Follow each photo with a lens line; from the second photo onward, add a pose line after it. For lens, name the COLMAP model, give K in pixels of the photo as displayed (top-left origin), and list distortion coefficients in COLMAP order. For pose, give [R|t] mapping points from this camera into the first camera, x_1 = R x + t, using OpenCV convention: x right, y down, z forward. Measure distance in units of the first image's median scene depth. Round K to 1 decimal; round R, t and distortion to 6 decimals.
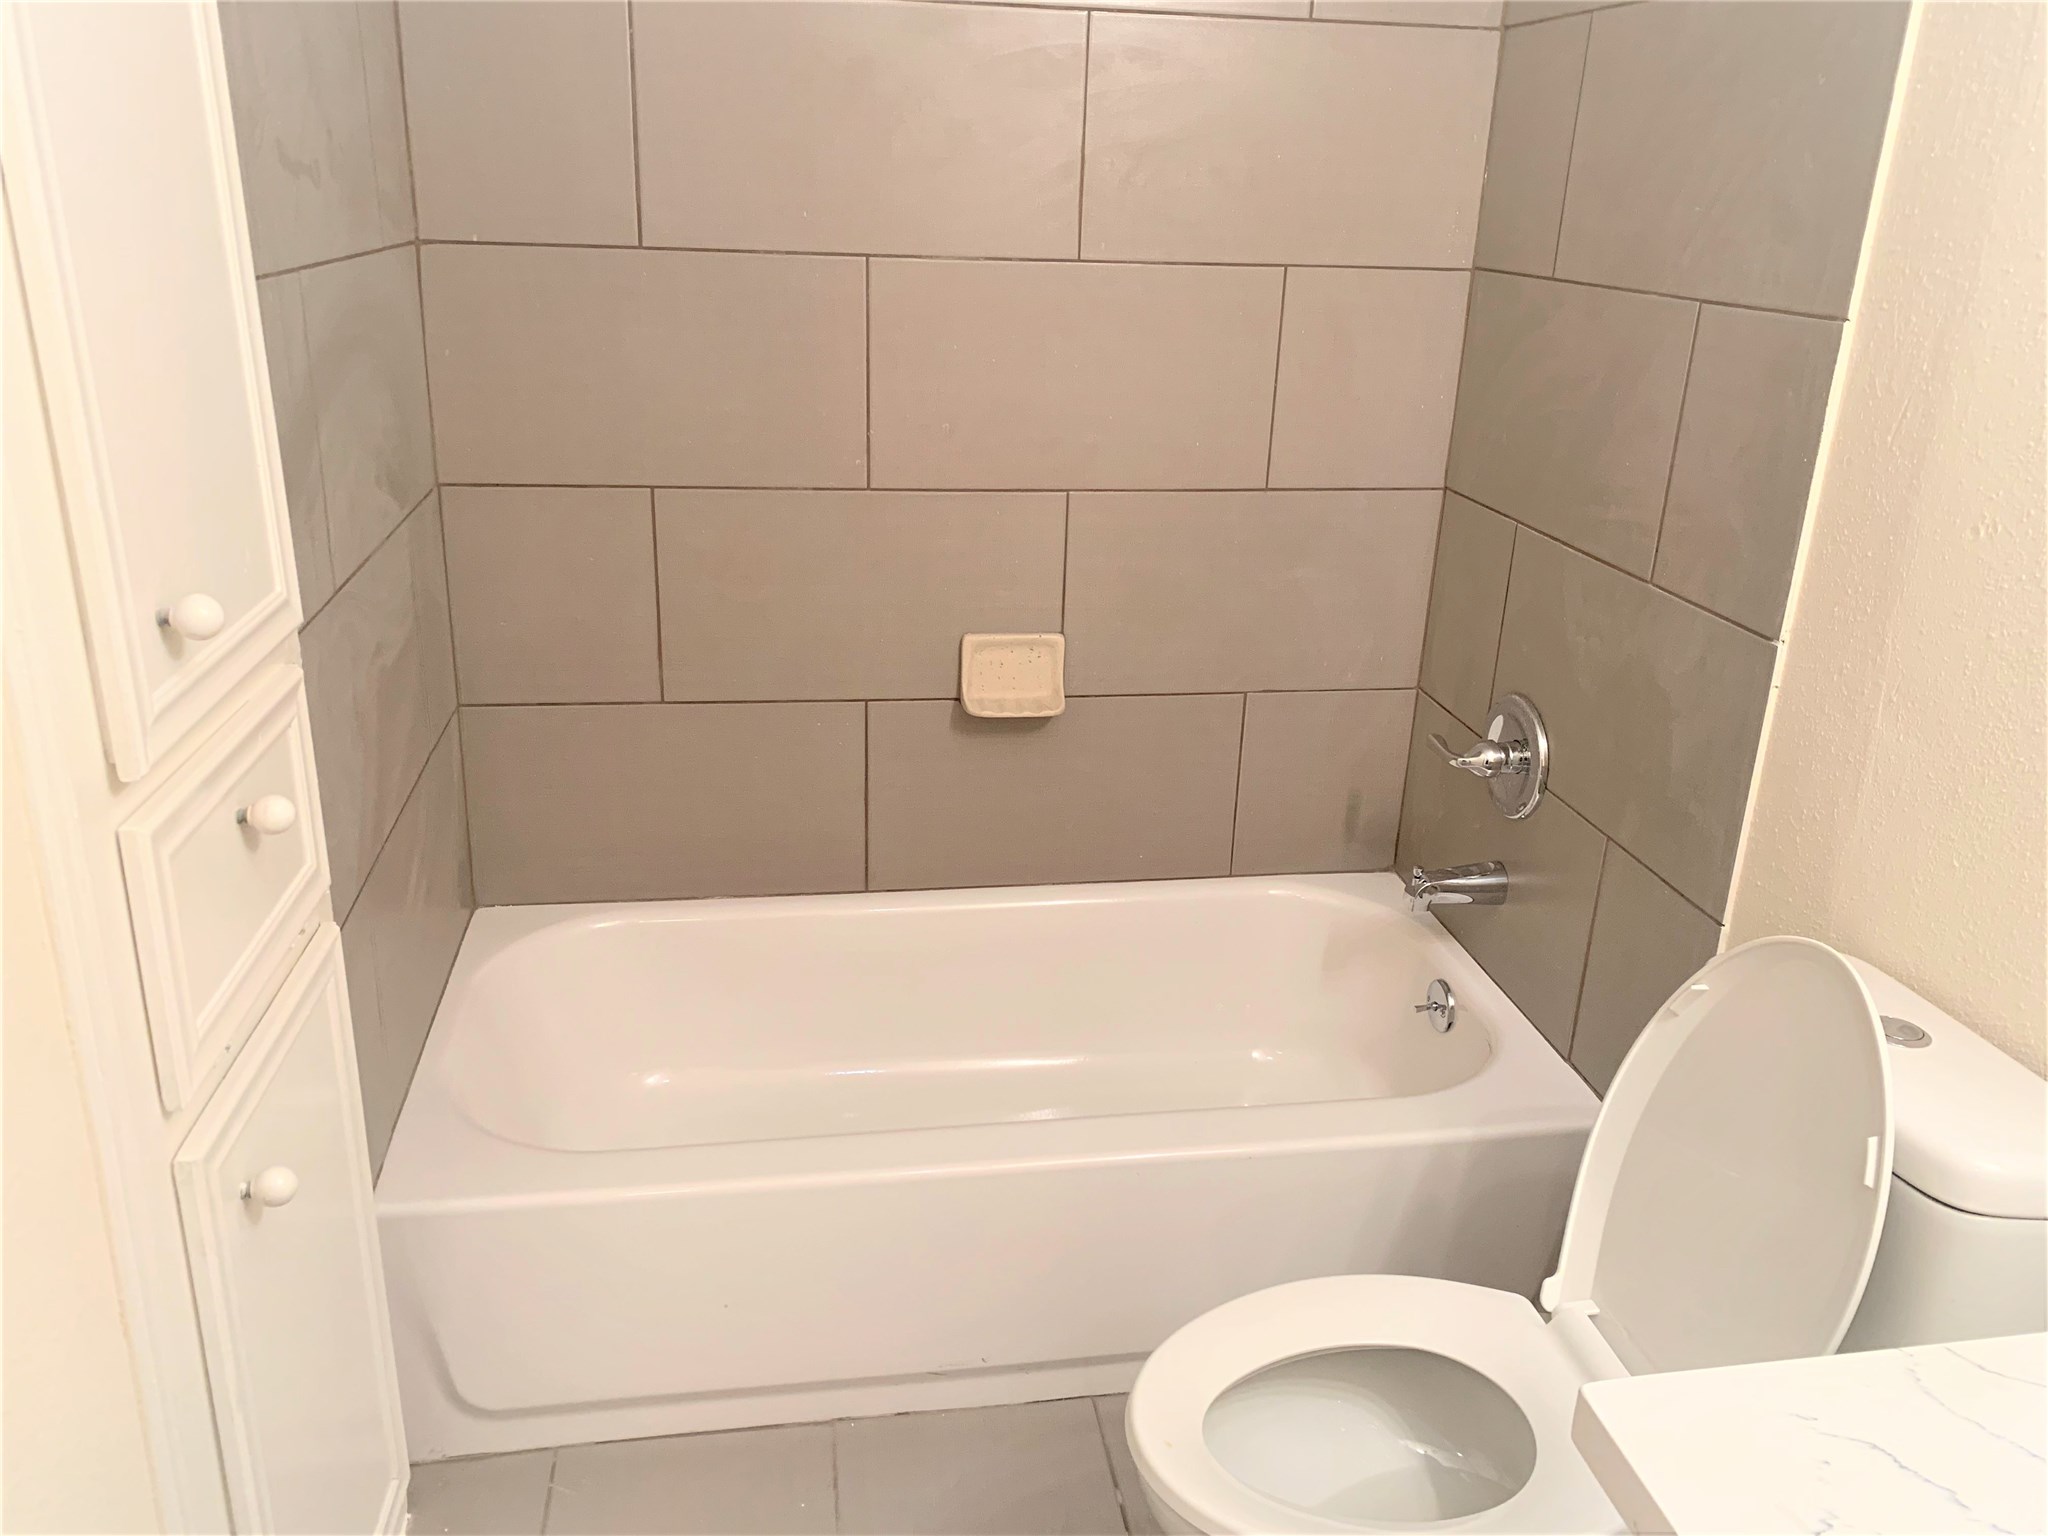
lens RADIAL K [[1551.2, 0, 1035.3], [0, 1551.2, 749.3], [0, 0, 1]] dist [0.036789, -0.036605]
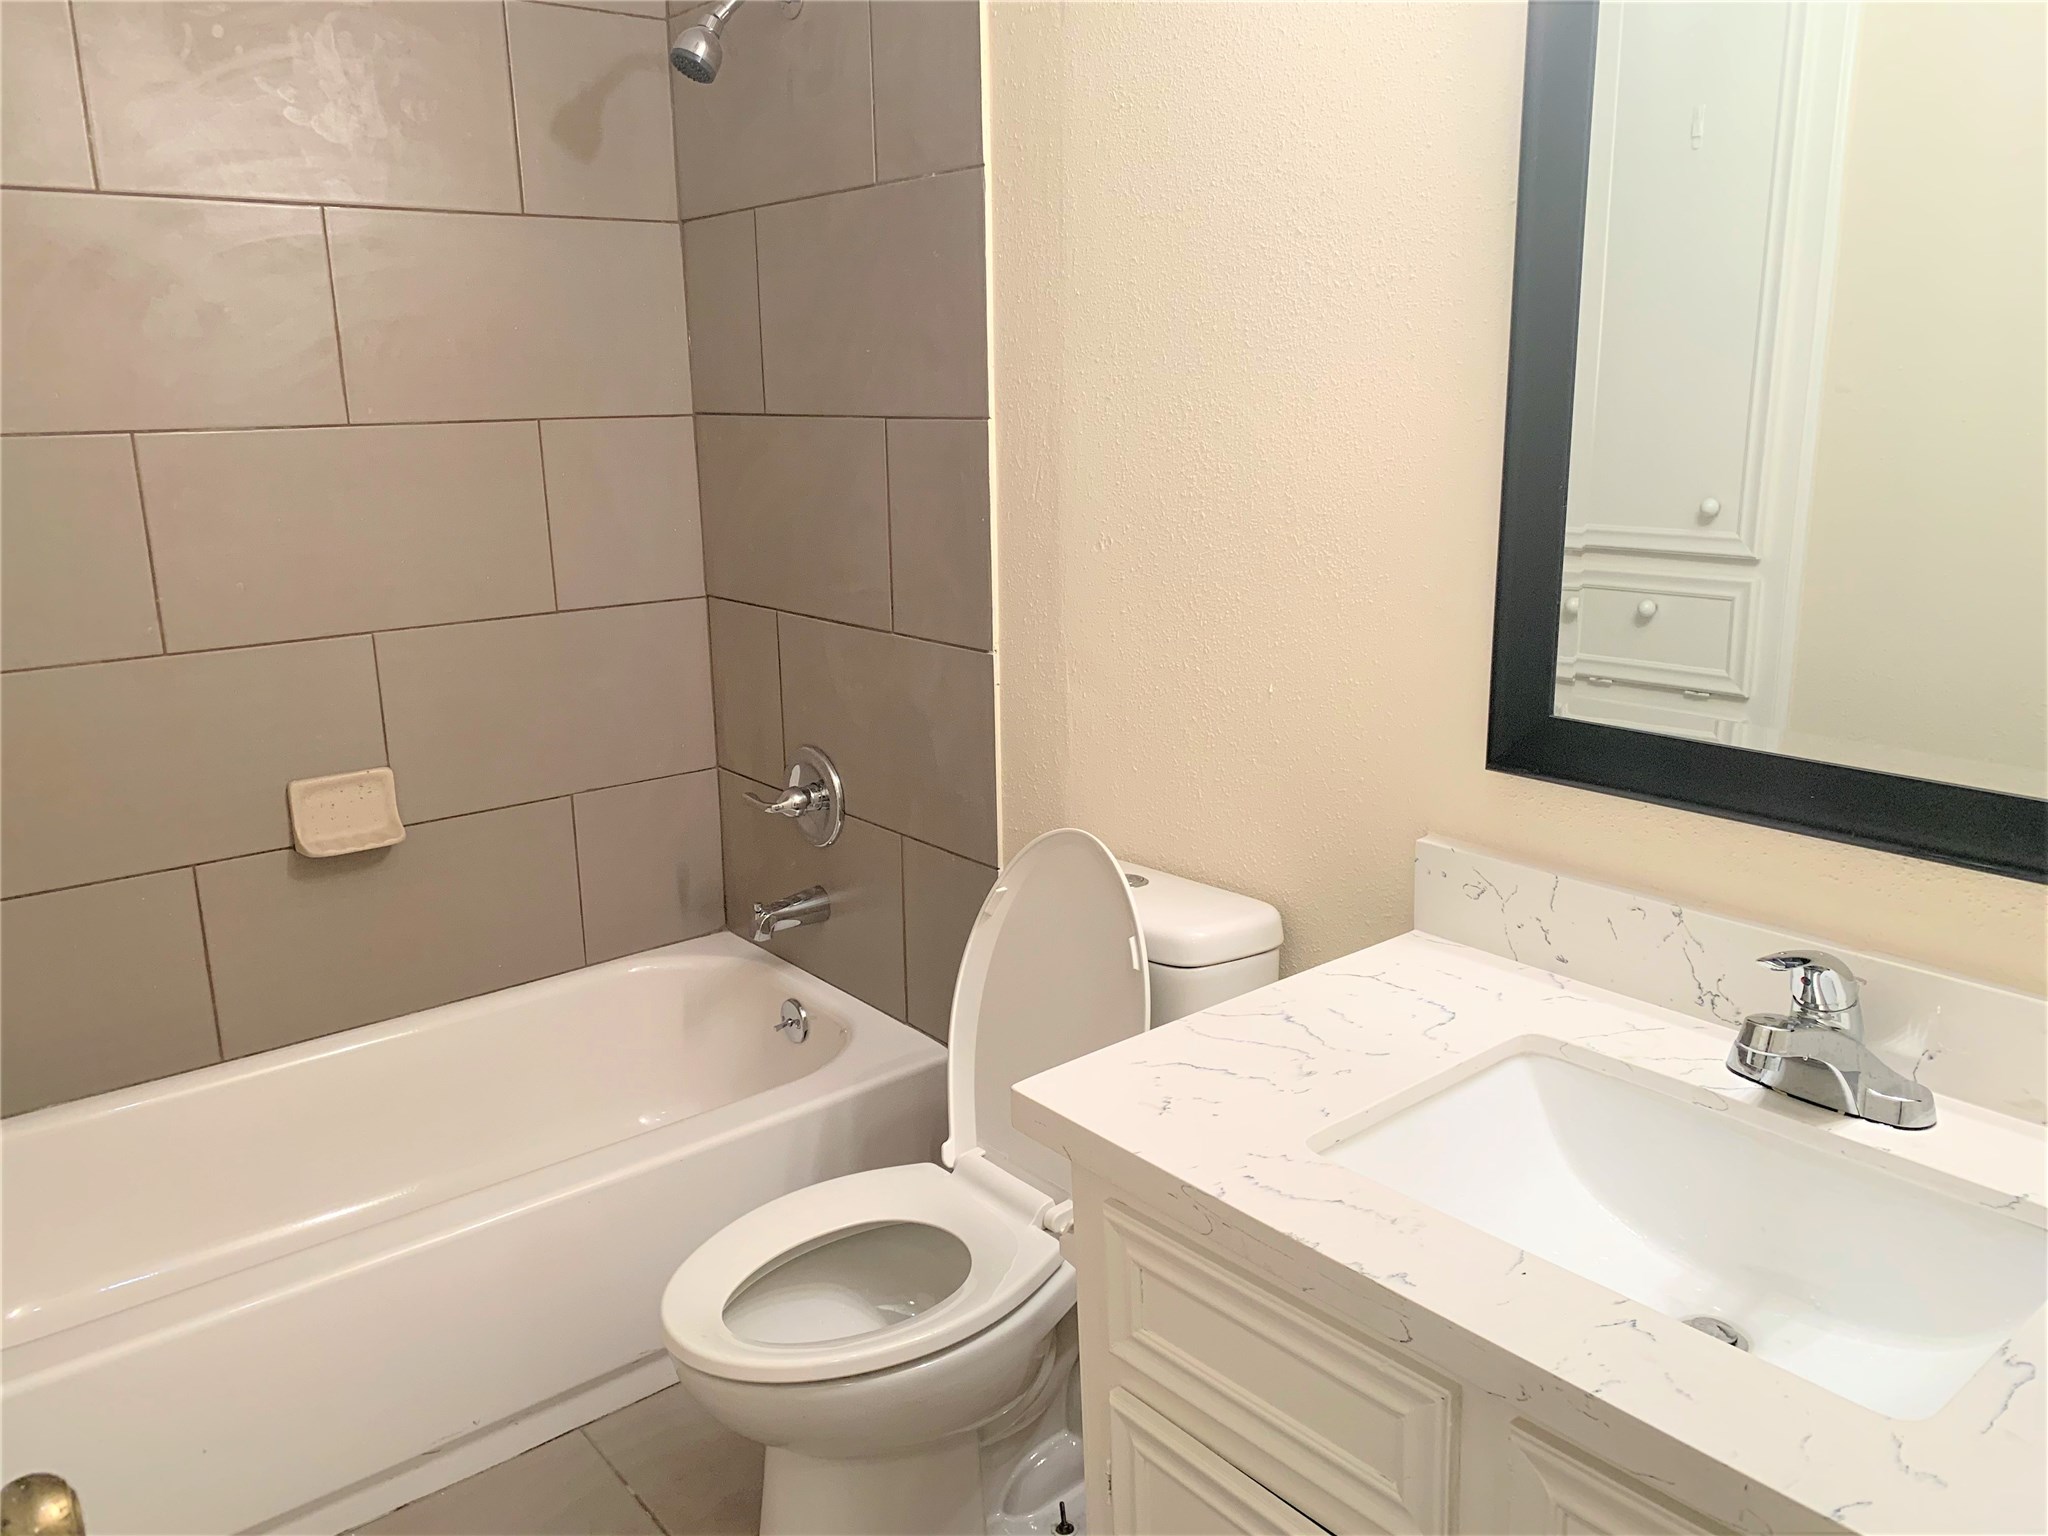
lens RADIAL K [[1551.2, 0, 1011.5], [0, 1551.2, 774.1], [0, 0, 1]] dist [0.036789, -0.036605]
pose [[0.869204, -0.167378, 0.465262, -0.119073], [0.212413, 0.976112, -0.045674, 0.075369], [-0.446503, 0.138528, 0.883994, -0.144929]]
